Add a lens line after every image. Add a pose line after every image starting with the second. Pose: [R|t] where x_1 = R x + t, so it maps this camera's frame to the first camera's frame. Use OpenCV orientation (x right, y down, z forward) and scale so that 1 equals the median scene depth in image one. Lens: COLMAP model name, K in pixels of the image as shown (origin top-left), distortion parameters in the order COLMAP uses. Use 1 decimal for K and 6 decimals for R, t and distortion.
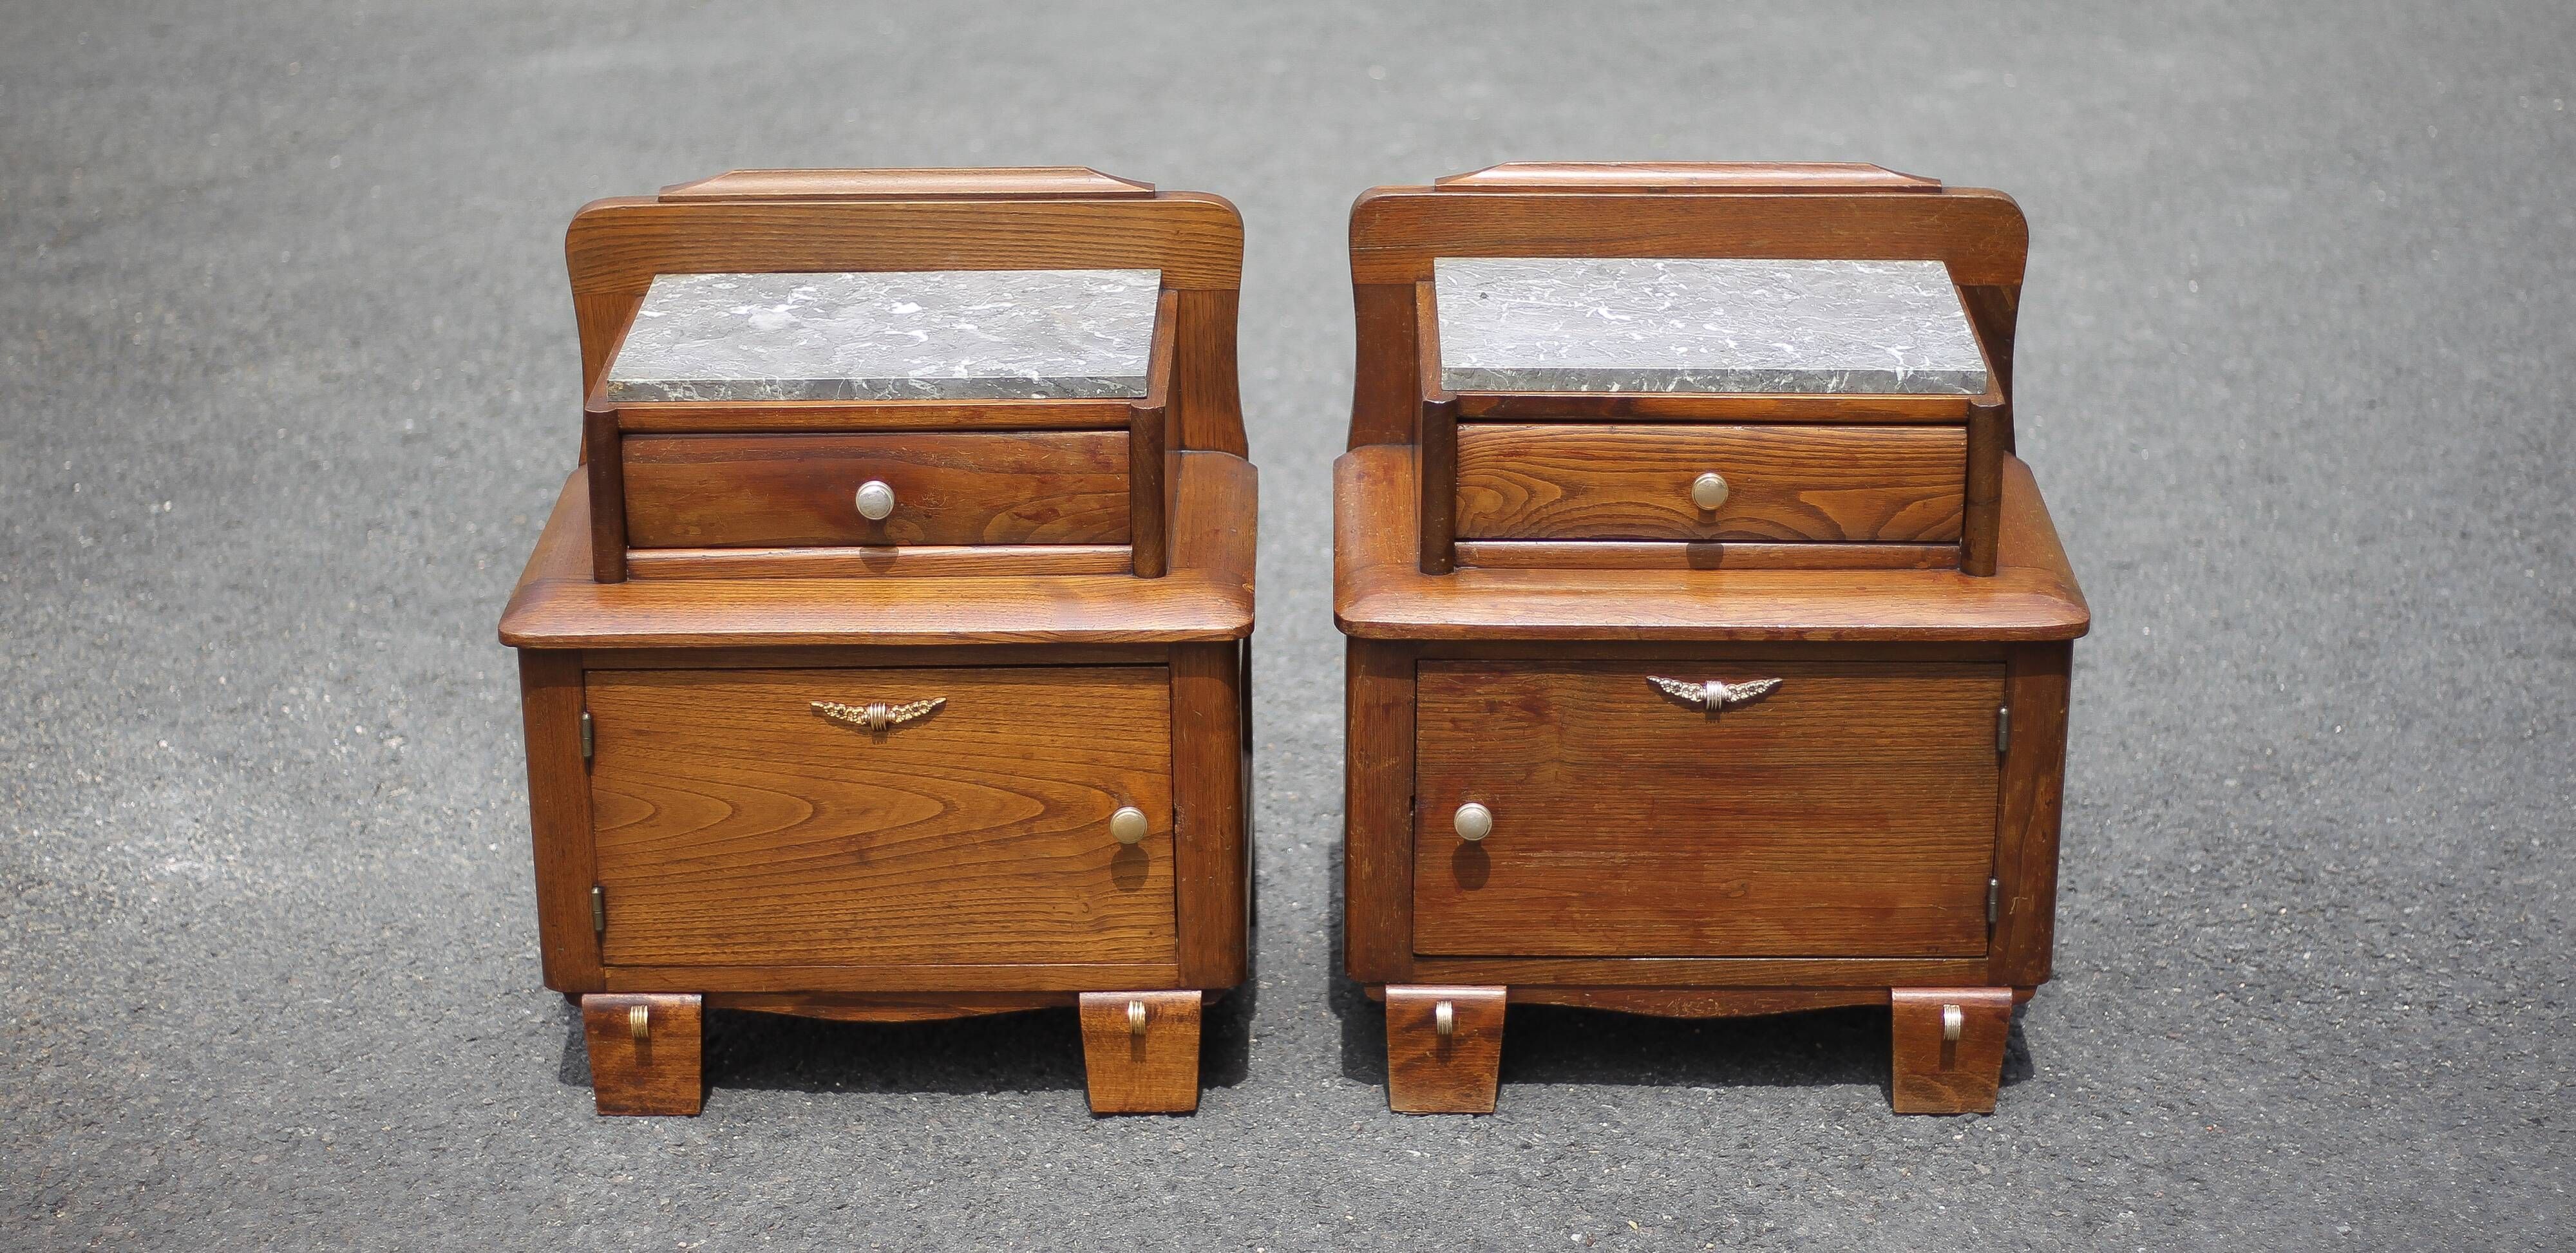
lens RADIAL K [[4816.0, 0, 1271.8], [0, 4816.0, 628.0], [0, 0, 1]] dist [-0.033539, 0.000000]
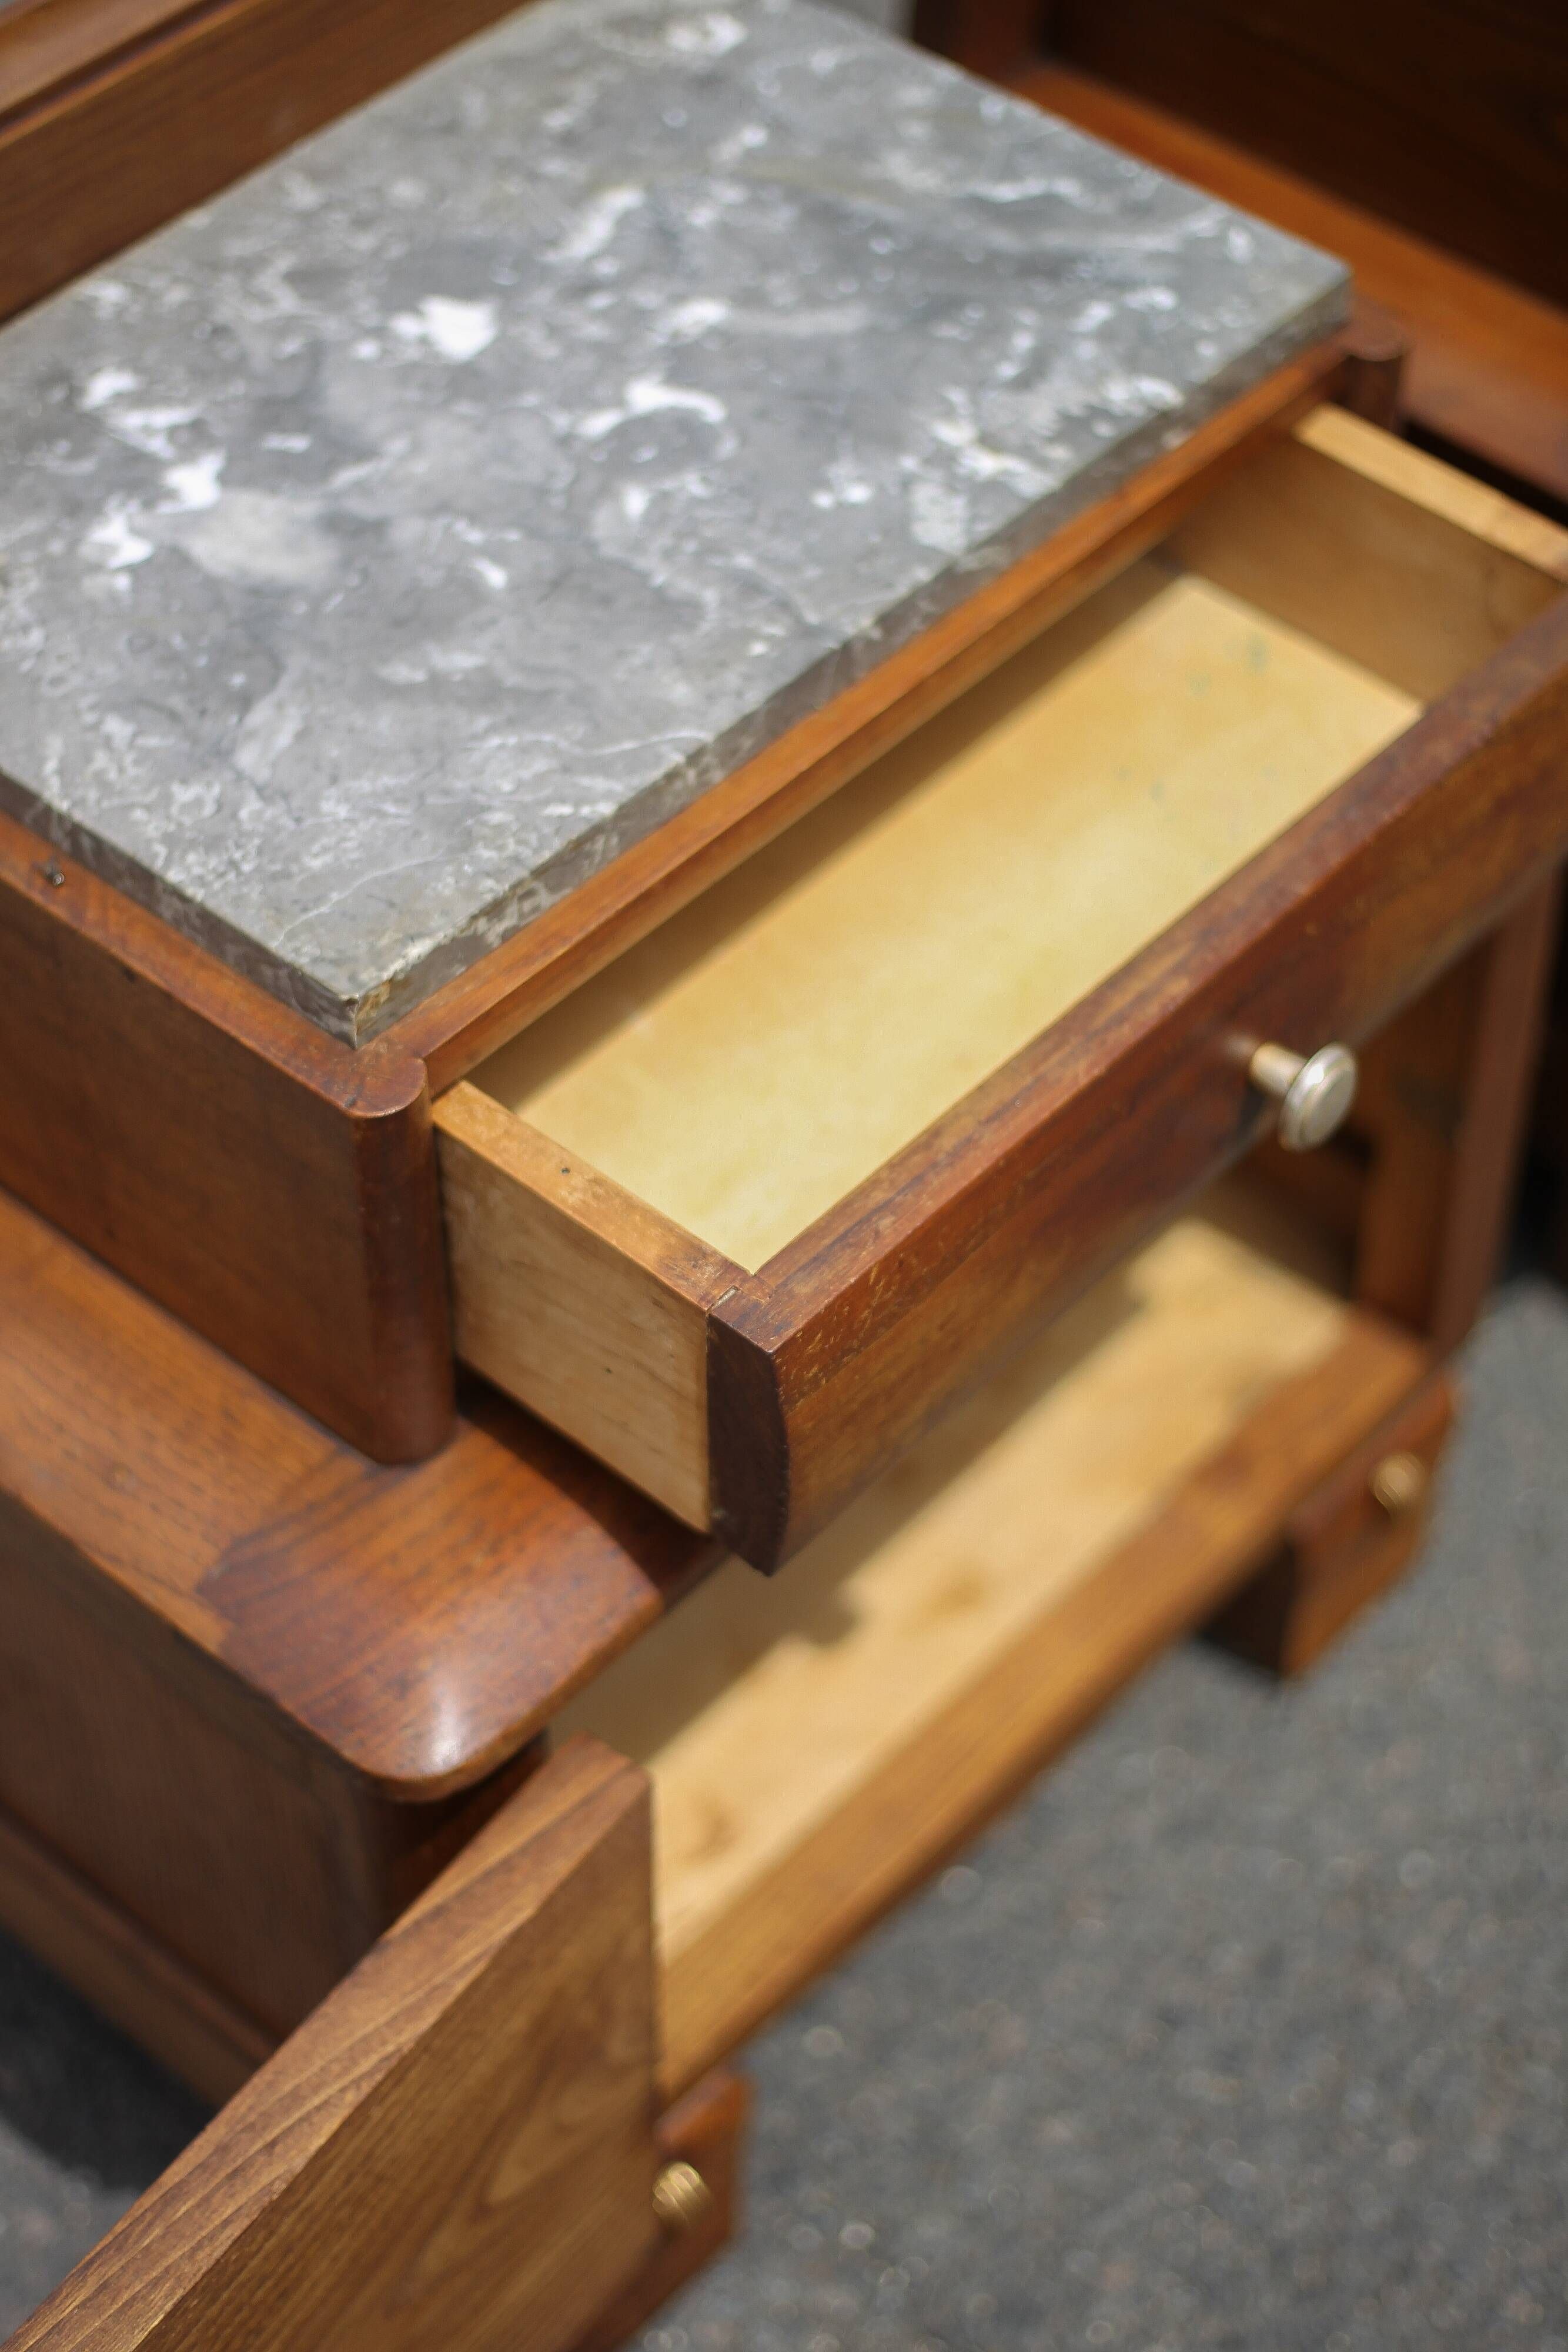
lens RADIAL K [[4485.9, 0, 781.4], [0, 4485.9, 1192.3], [0, 0, 1]] dist [-0.107997, 0.000000]
pose [[0.654225, -0.550787, 0.518290, -0.279783], [0.267357, 0.809476, 0.522751, -0.189392], [-0.707467, -0.203429, 0.676836, 0.758655]]
